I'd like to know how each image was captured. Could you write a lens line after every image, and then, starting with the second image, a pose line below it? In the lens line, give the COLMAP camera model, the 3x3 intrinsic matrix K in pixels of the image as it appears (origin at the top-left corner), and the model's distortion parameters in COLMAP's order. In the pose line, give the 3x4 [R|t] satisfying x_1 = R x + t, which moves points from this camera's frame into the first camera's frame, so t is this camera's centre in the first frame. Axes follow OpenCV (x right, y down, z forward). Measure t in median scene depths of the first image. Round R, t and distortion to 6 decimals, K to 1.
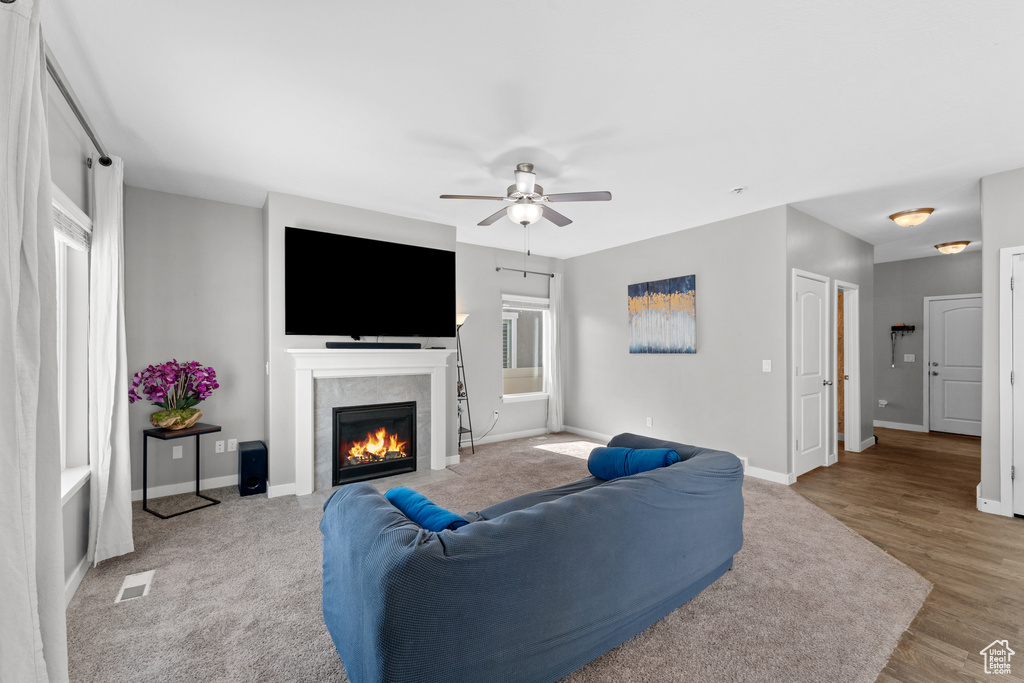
lens RADIAL K [[404.8, 0, 498.7], [0, 404.8, 344.2], [0, 0, 1]] dist [0.002720, 0.000374]
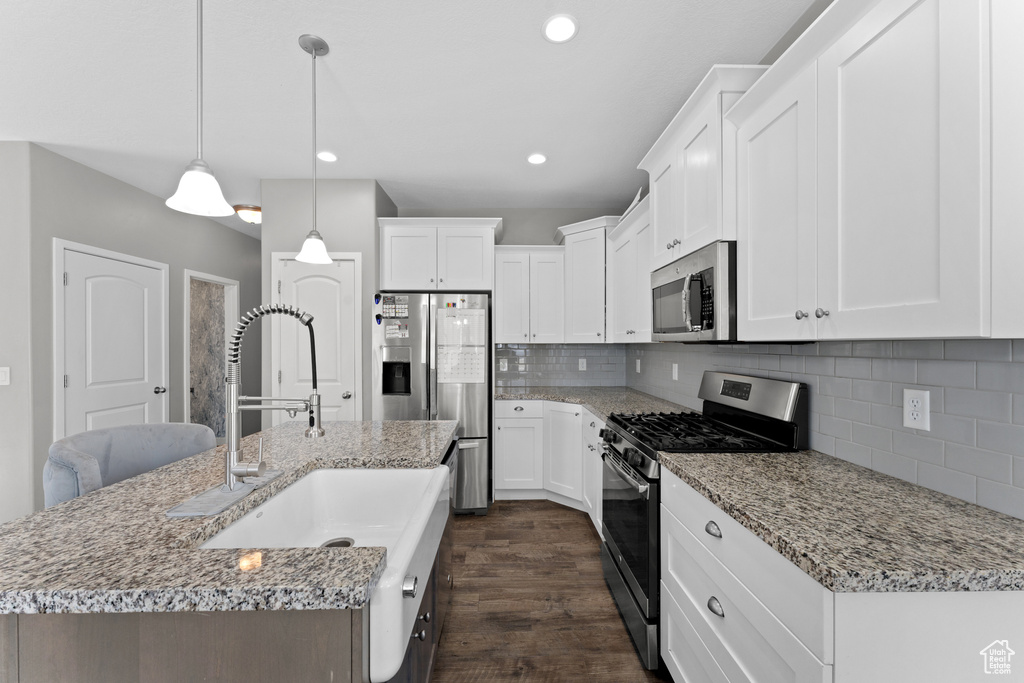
lens RADIAL K [[409.8, 0, 510.8], [0, 409.8, 344.3], [0, 0, 1]] dist [0.000076, 0.000006]
pose [[0.552743, 0.001189, 0.833351, 0.421636], [-0.003597, 0.999993, 0.000959, -0.001872], [-0.833344, -0.003528, 0.552743, -0.053787]]
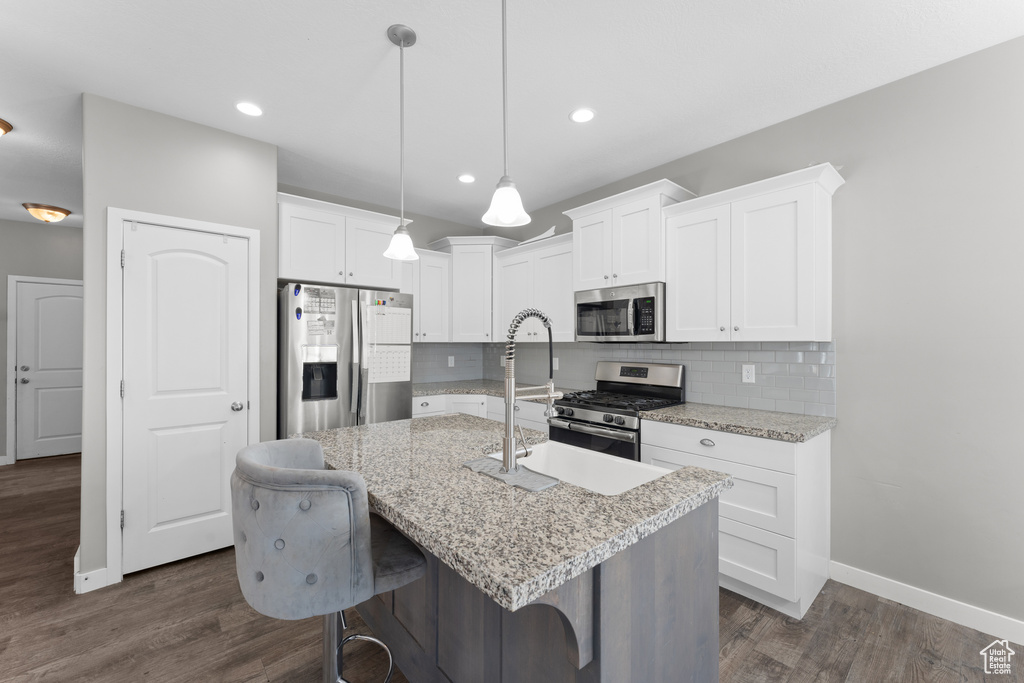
lens RADIAL K [[409.8, 0, 510.8], [0, 409.8, 344.3], [0, 0, 1]] dist [0.000076, 0.000006]
pose [[-0.107309, -0.000174, 0.994226, 0.271511], [-0.006134, 0.999981, -0.000487, 0.000133], [-0.994207, -0.006151, -0.107308, 0.228802]]
